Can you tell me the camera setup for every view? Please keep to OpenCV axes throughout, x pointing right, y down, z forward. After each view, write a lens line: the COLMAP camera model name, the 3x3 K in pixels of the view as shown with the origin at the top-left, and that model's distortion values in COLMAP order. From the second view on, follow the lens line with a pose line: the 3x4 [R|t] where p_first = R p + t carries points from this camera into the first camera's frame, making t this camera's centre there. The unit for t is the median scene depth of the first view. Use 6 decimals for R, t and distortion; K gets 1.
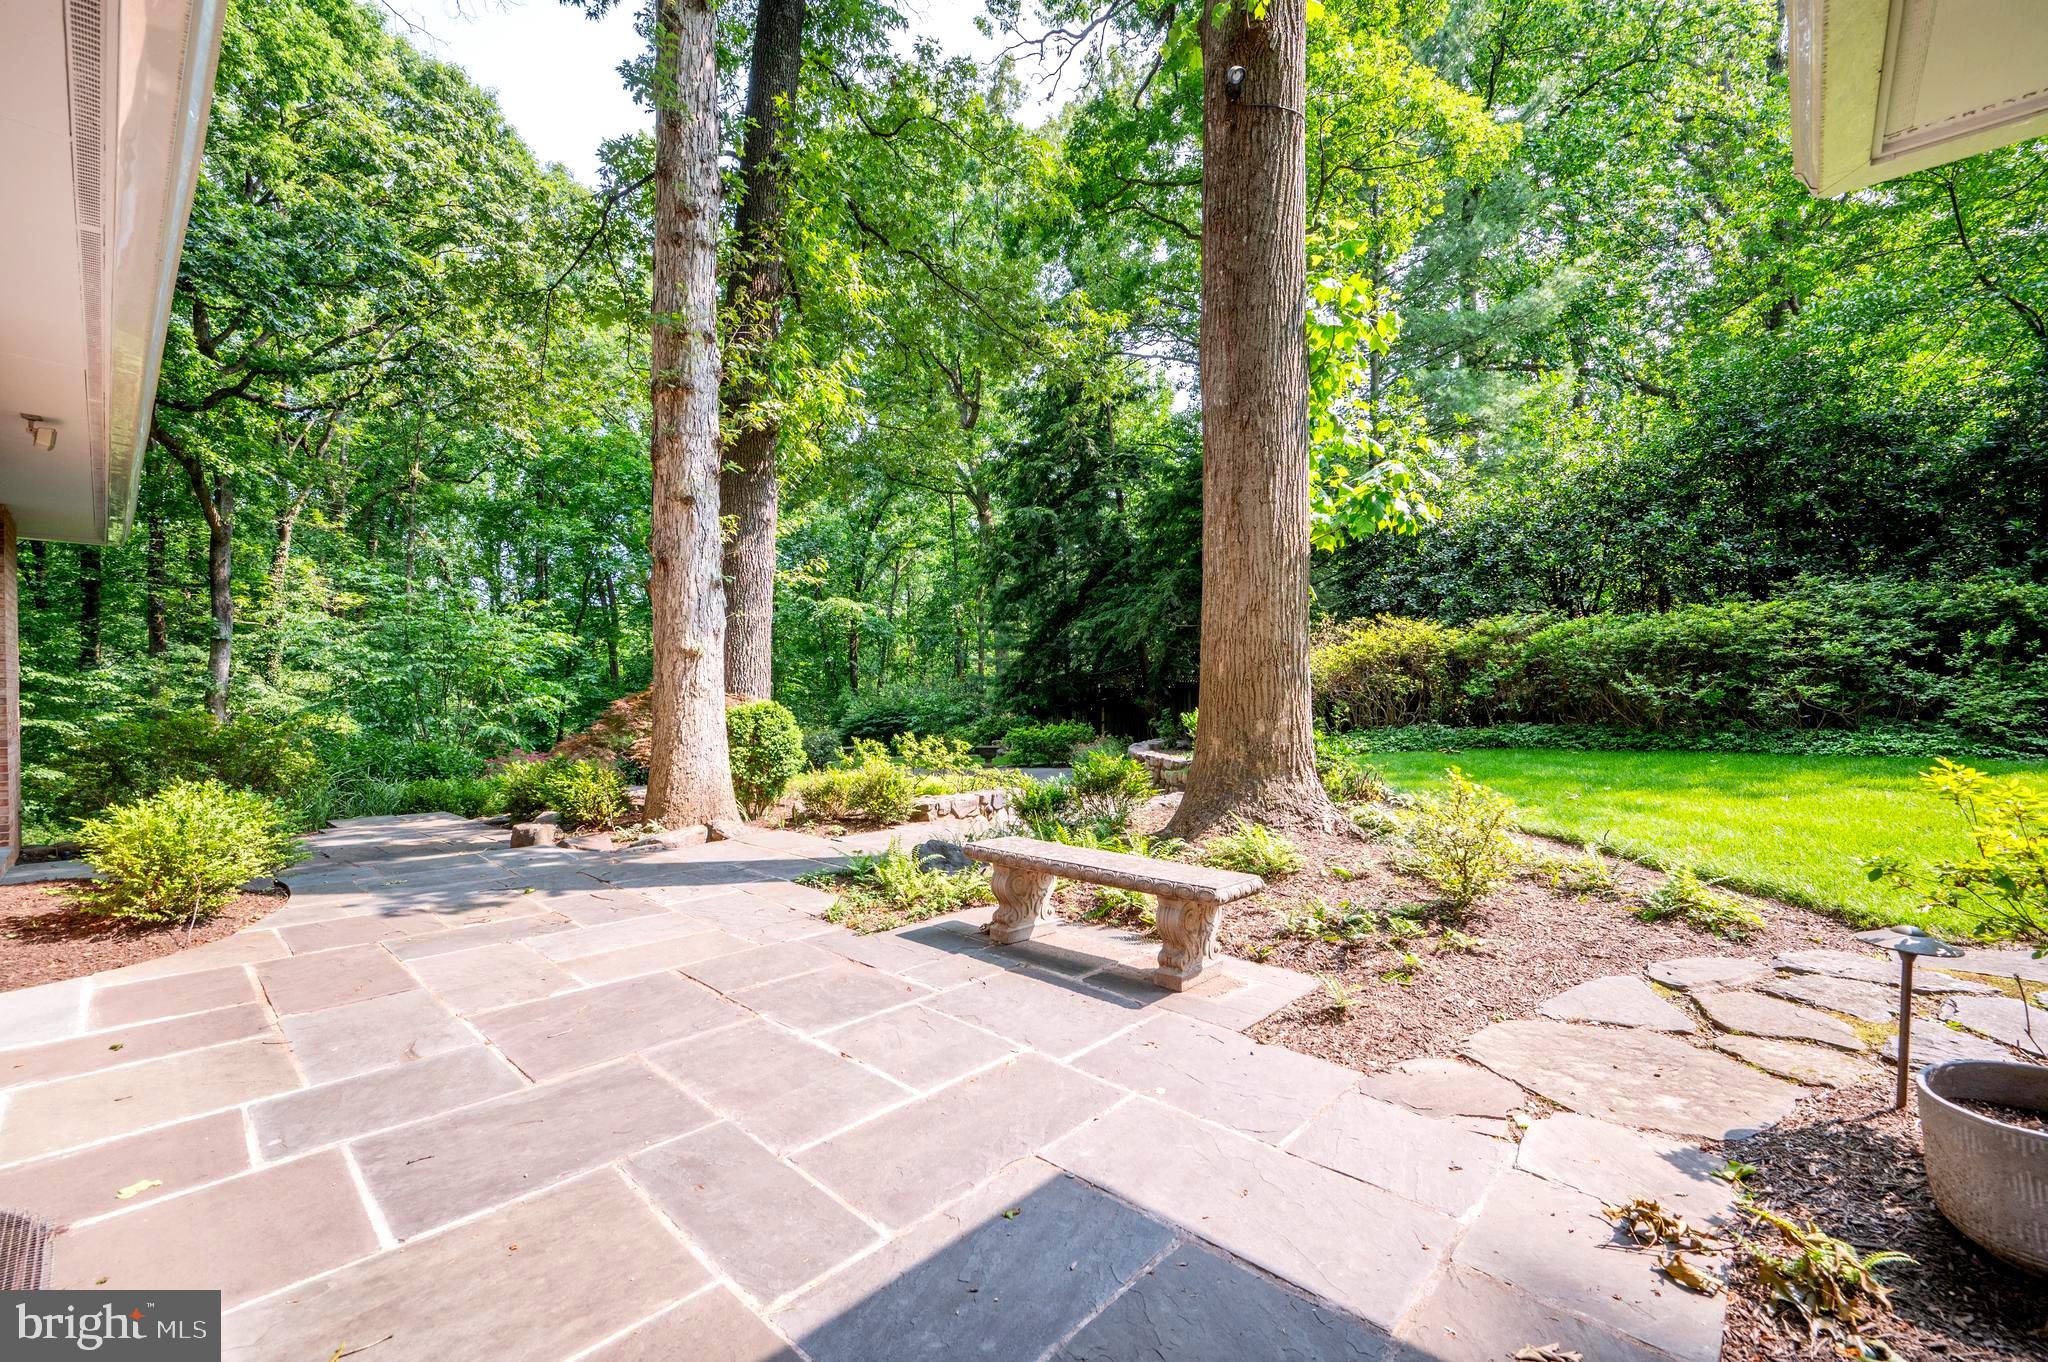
lens RADIAL K [[850.9, 0, 1016.0], [0, 850.9, 674.1], [0, 0, 1]] dist [-0.001145, 0.000041]
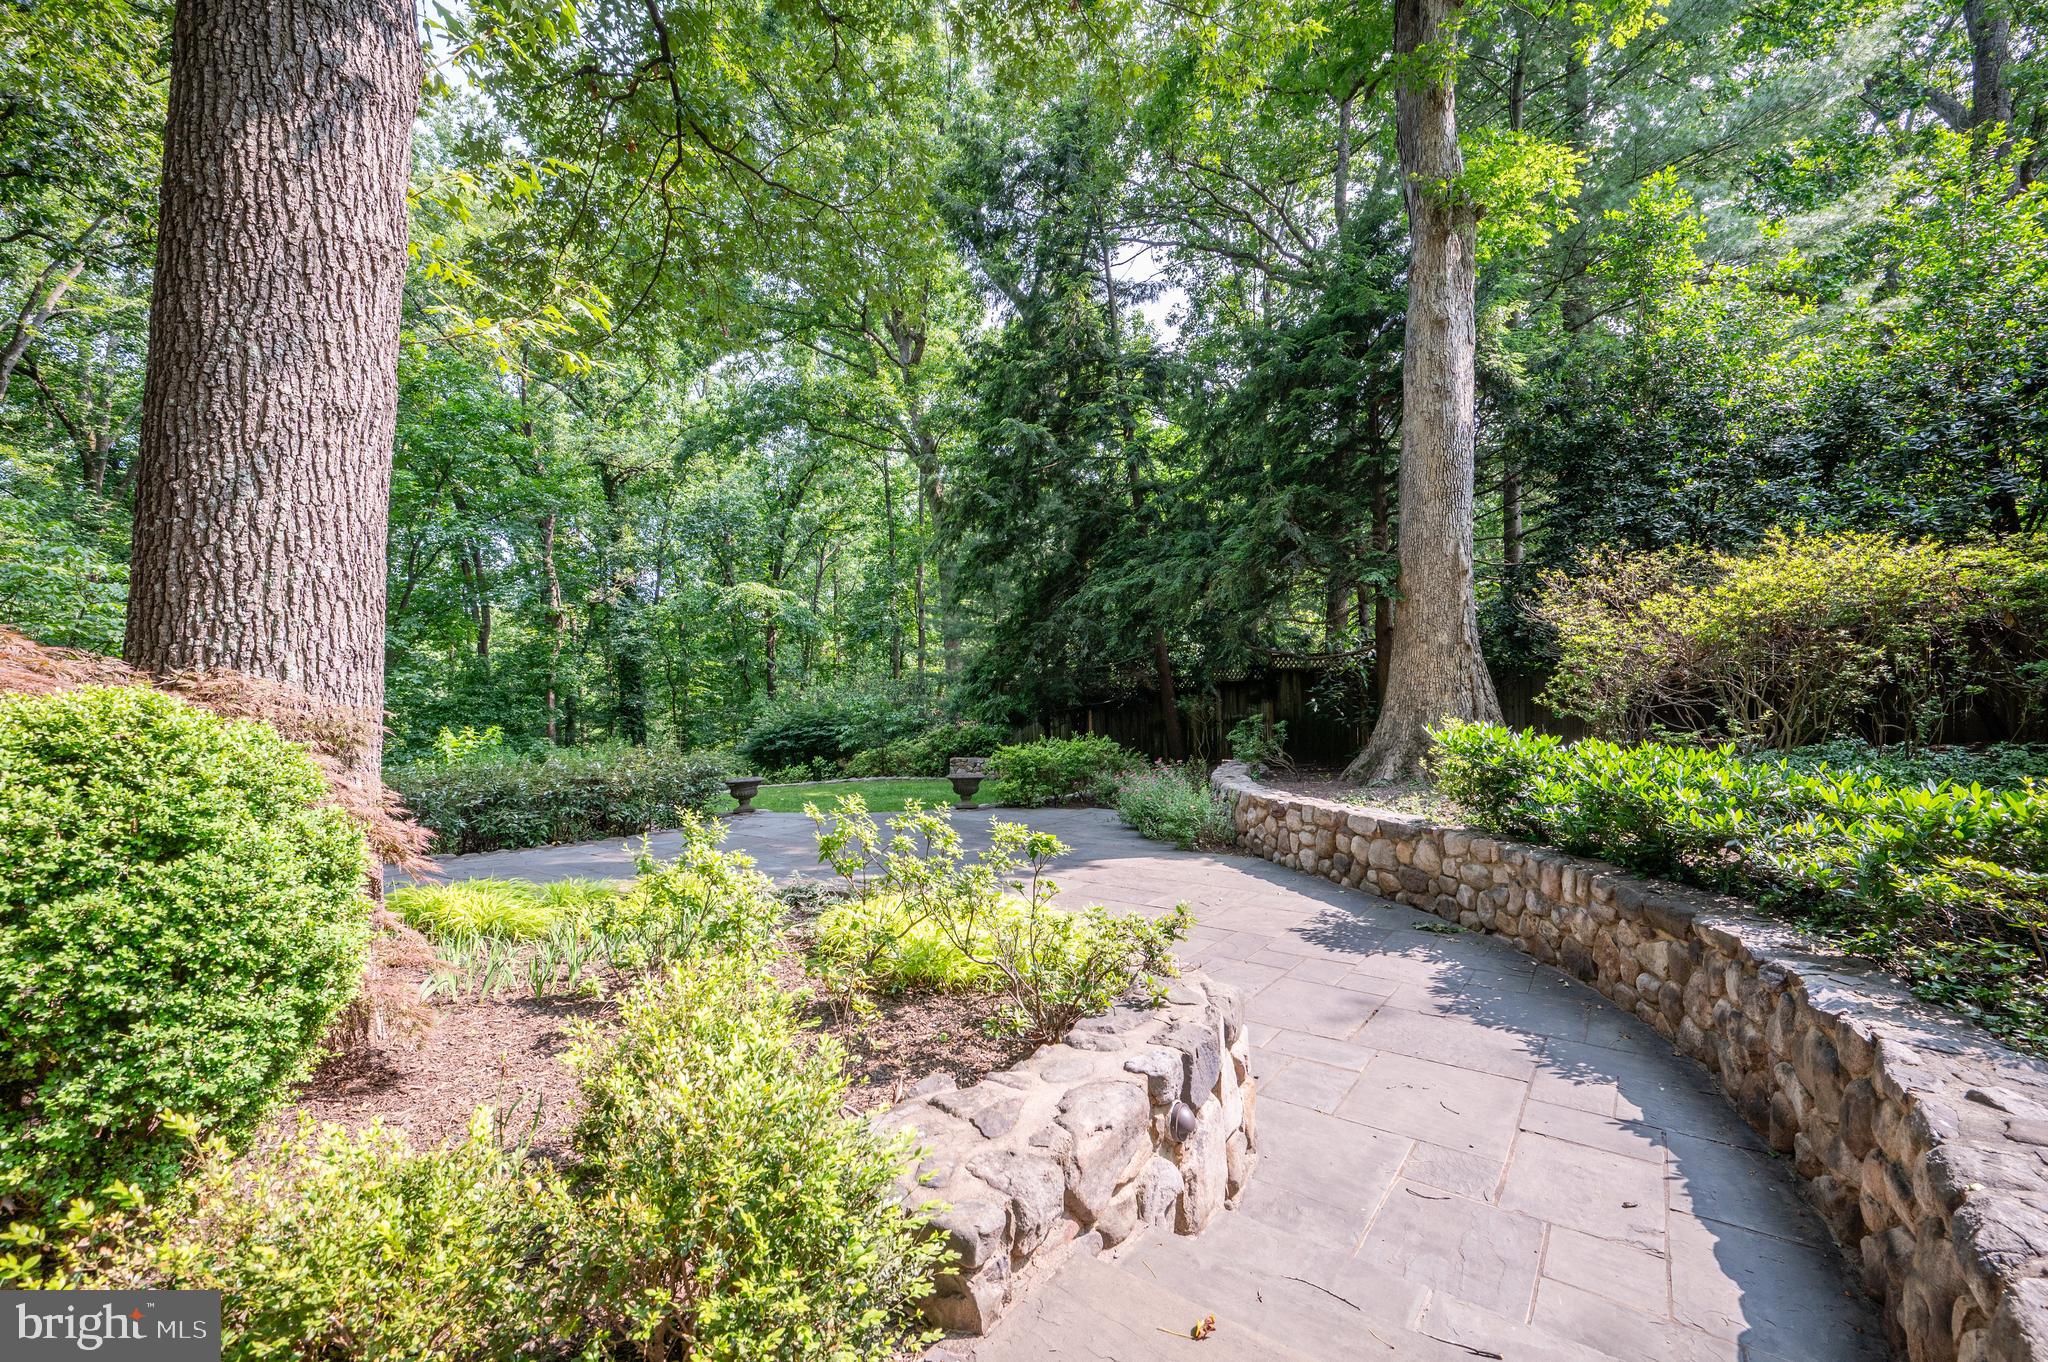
lens RADIAL K [[850.9, 0, 1028.0], [0, 850.9, 693.4], [0, 0, 1]] dist [-0.001145, 0.000041]
pose [[0.995304, -0.001097, 0.096789, -0.017317], [-0.000456, 0.999872, 0.016023, 0.004756], [-0.096794, -0.015992, 0.995176, 0.131608]]
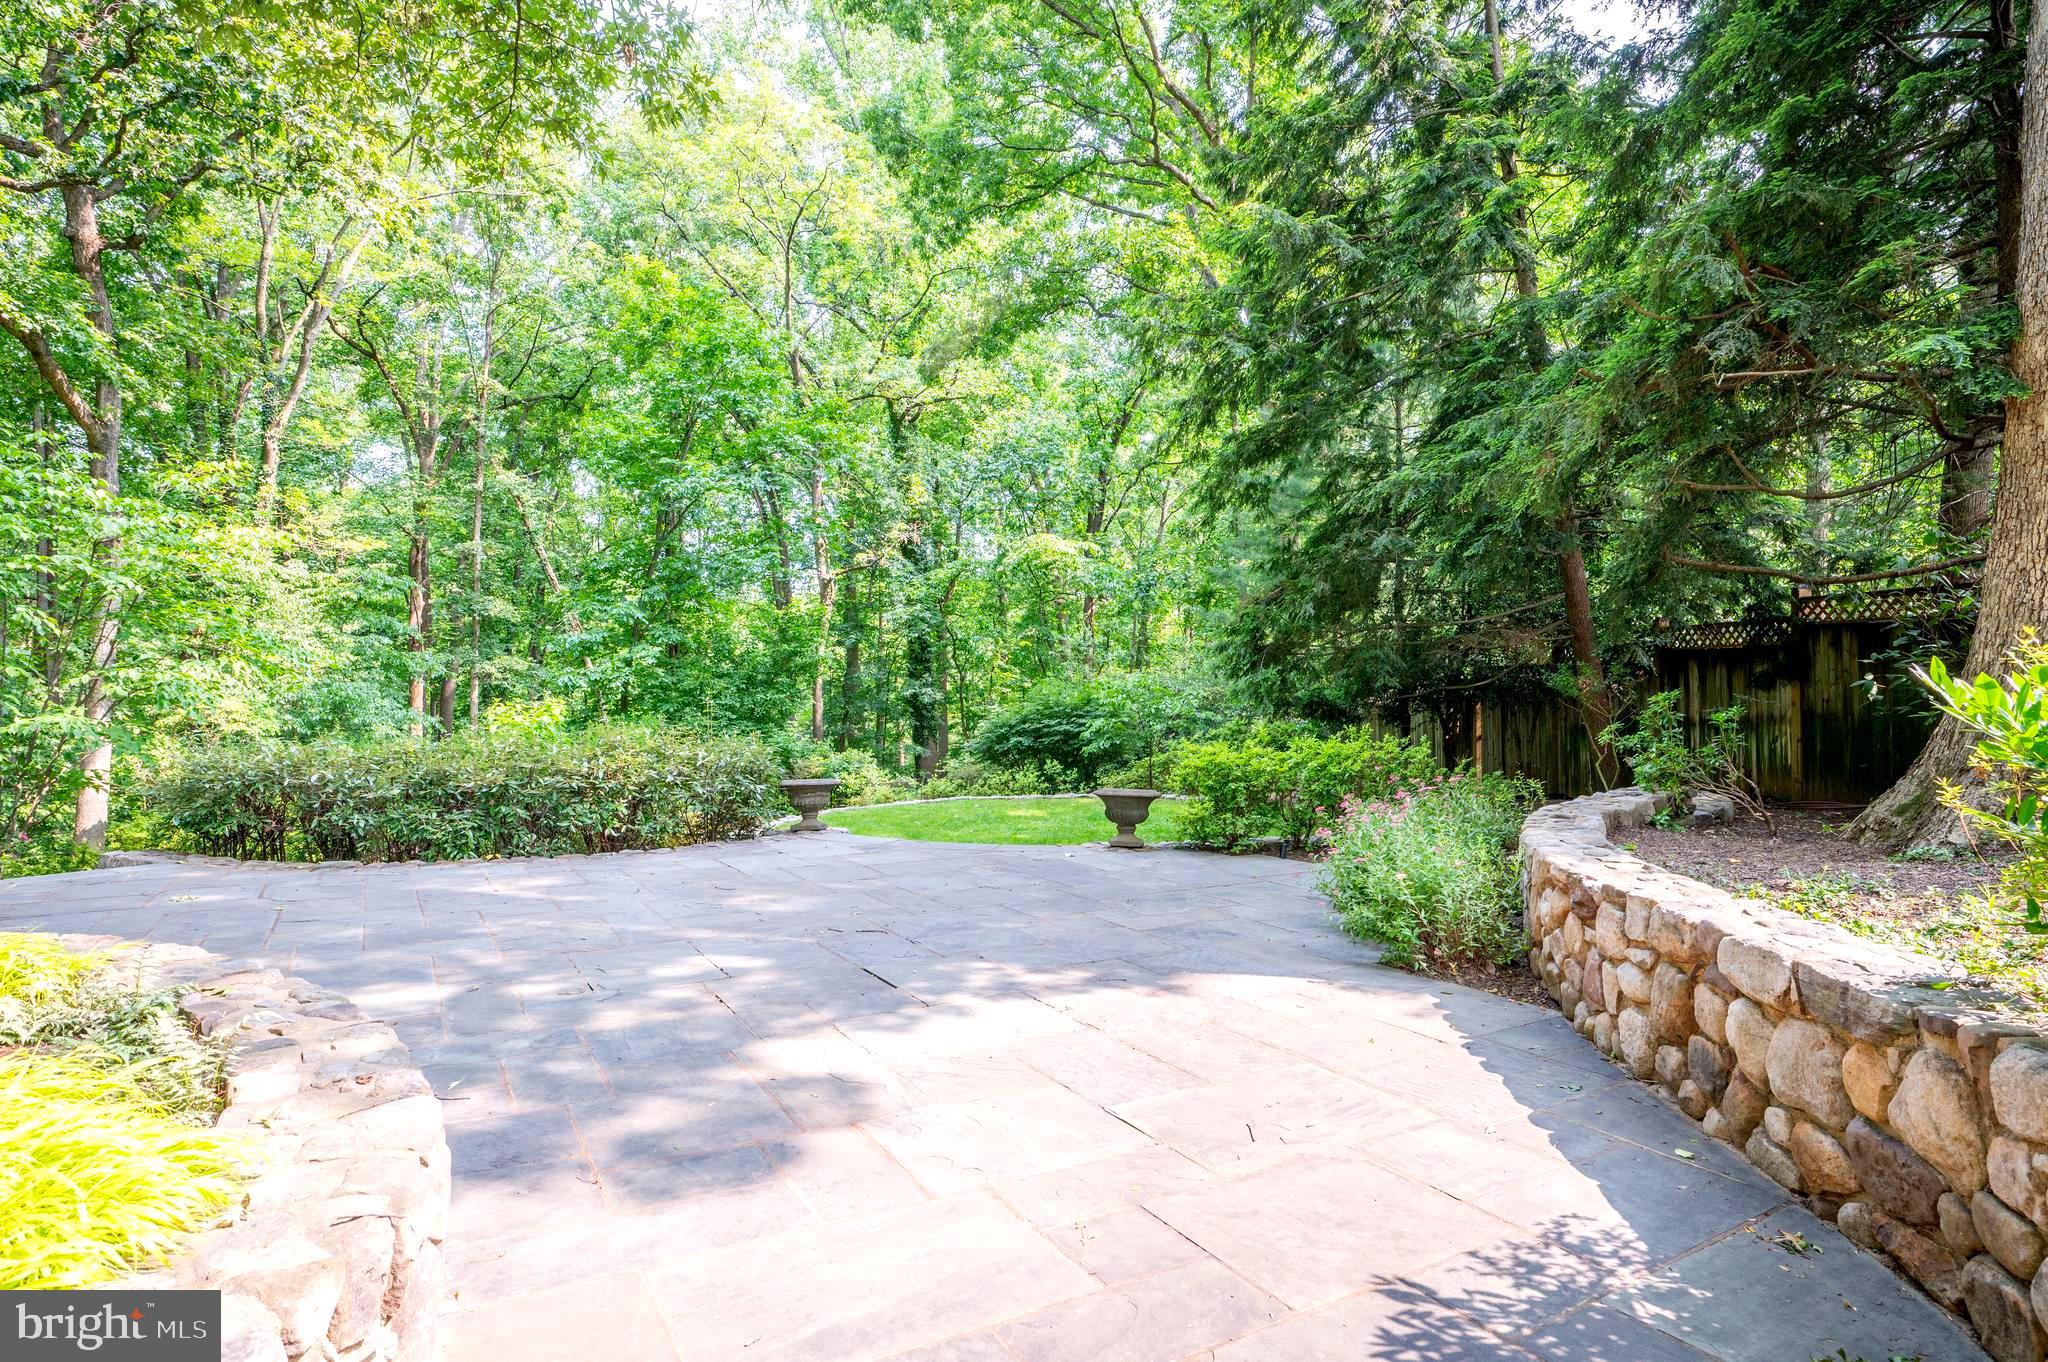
lens RADIAL K [[1101.2, 0, 1023.0], [0, 1101.2, 686.7], [0, 0, 1]] dist [-0.004563, -0.000827]
pose [[0.952340, 0.007619, -0.304945, 0.026473], [-0.003141, 0.999880, 0.015173, 0.011142], [0.305024, -0.013492, 0.952249, 0.188472]]
